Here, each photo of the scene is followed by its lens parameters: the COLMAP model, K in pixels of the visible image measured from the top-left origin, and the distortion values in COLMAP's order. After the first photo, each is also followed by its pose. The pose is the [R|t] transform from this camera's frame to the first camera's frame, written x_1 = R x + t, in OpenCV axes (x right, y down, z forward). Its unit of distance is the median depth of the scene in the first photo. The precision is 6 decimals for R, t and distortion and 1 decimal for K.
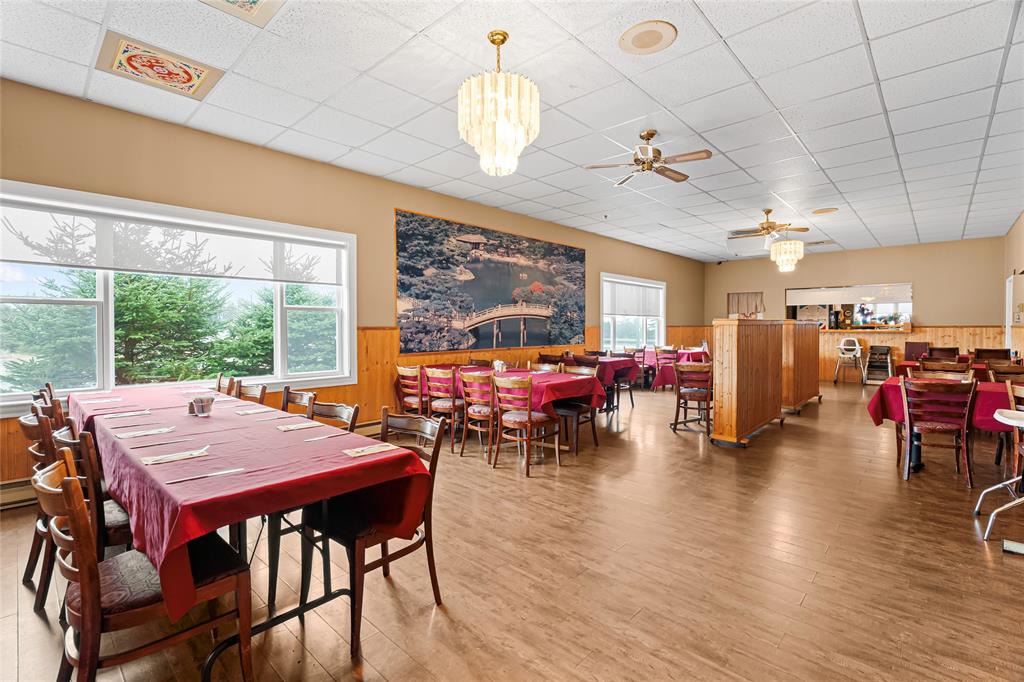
lens RADIAL K [[469.6, 0, 505.1], [0, 469.6, 327.3], [0, 0, 1]] dist [-0.000396, 0.000460]
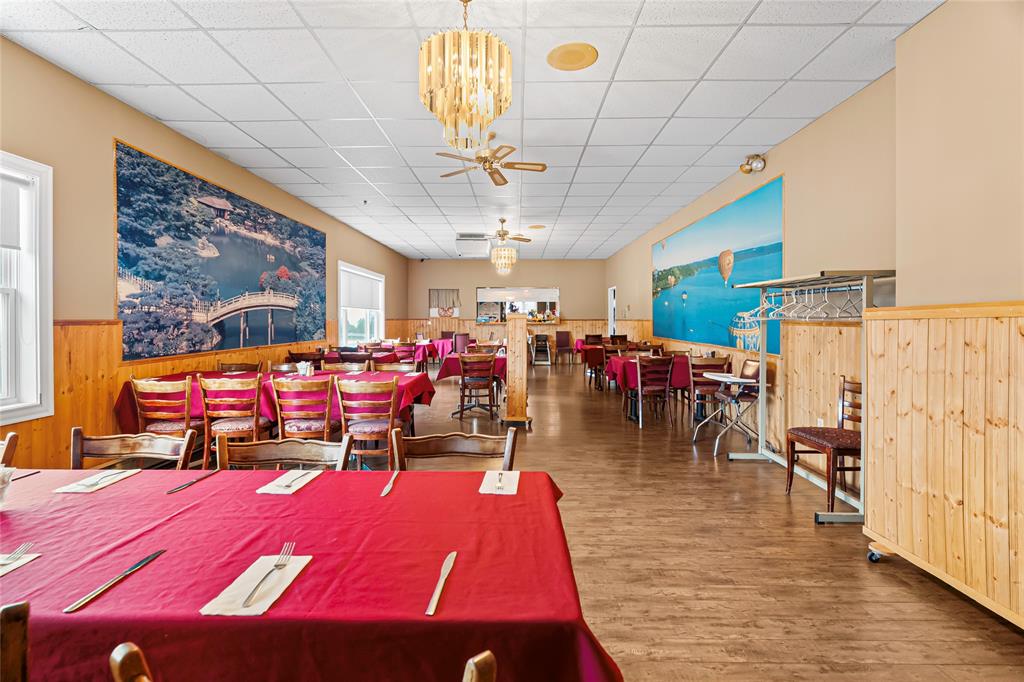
lens RADIAL K [[475.0, 0, 510.0], [0, 475.0, 317.6], [0, 0, 1]] dist [-0.005053, -0.000165]
pose [[0.736752, 0.003242, 0.676155, -0.248716], [0.000623, 0.999985, -0.005474, -0.000736], [-0.676163, 0.004454, 0.736739, 0.131320]]
